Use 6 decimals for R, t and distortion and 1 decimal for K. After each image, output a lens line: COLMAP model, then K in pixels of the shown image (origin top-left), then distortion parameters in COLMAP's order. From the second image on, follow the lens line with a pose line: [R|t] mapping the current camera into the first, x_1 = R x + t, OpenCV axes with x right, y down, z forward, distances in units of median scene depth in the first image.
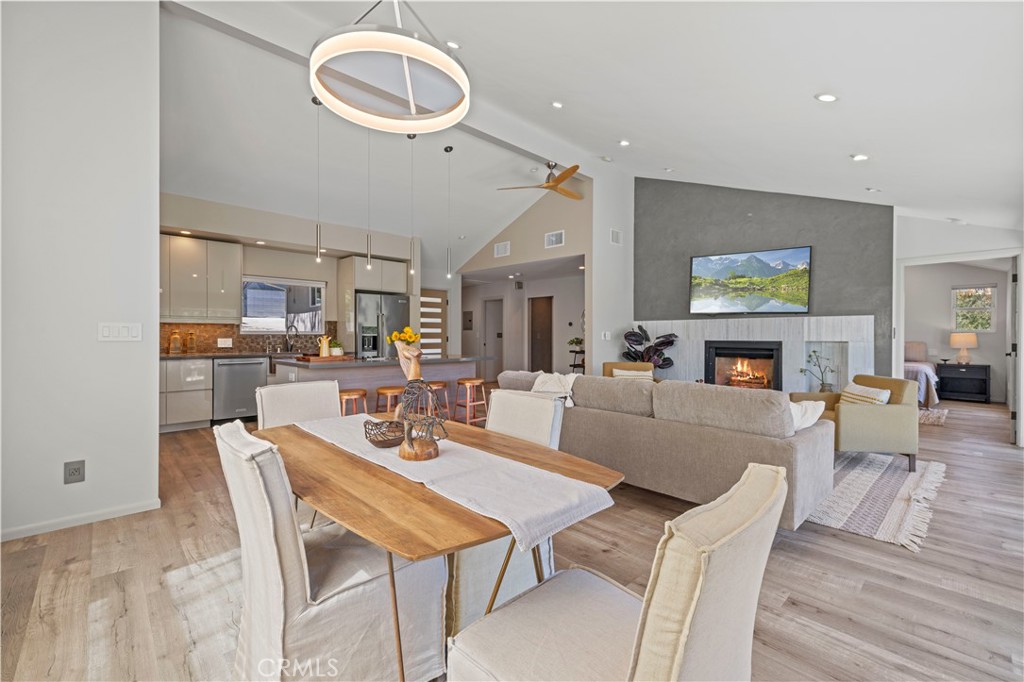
lens RADIAL K [[438.4, 0, 516.2], [0, 438.4, 338.5], [0, 0, 1]] dist [0.002239, 0.000562]
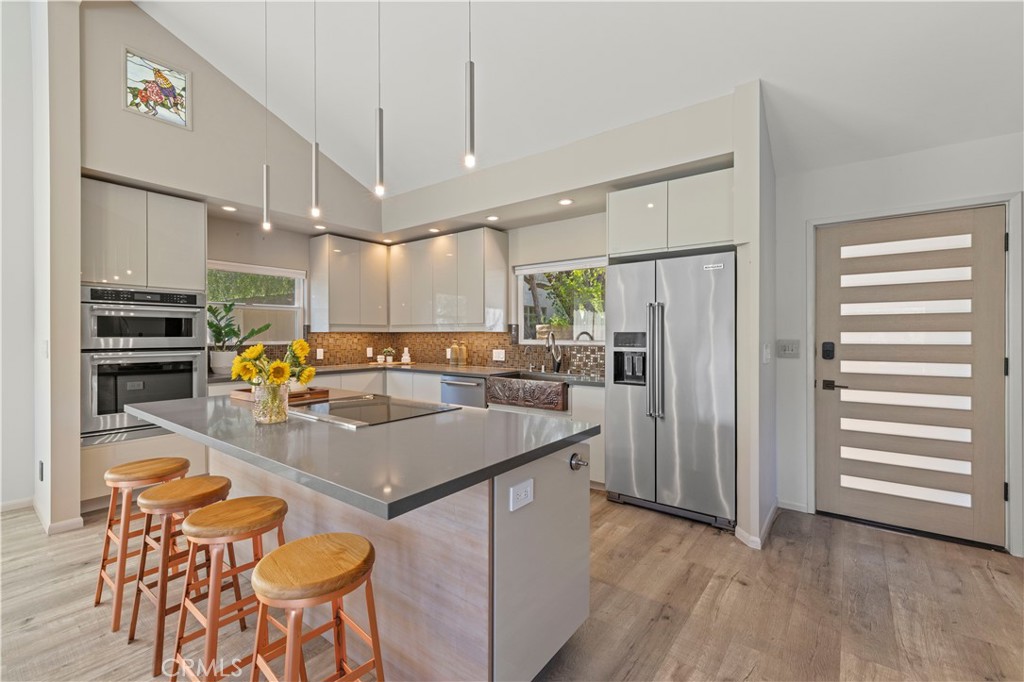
lens RADIAL K [[438.4, 0, 516.2], [0, 438.4, 338.5], [0, 0, 1]] dist [0.002239, 0.000562]
pose [[0.162431, -0.005738, -0.986703, 0.093686], [-0.016304, 0.999831, -0.008499, -0.011439], [0.986585, 0.017468, 0.162310, 0.736596]]
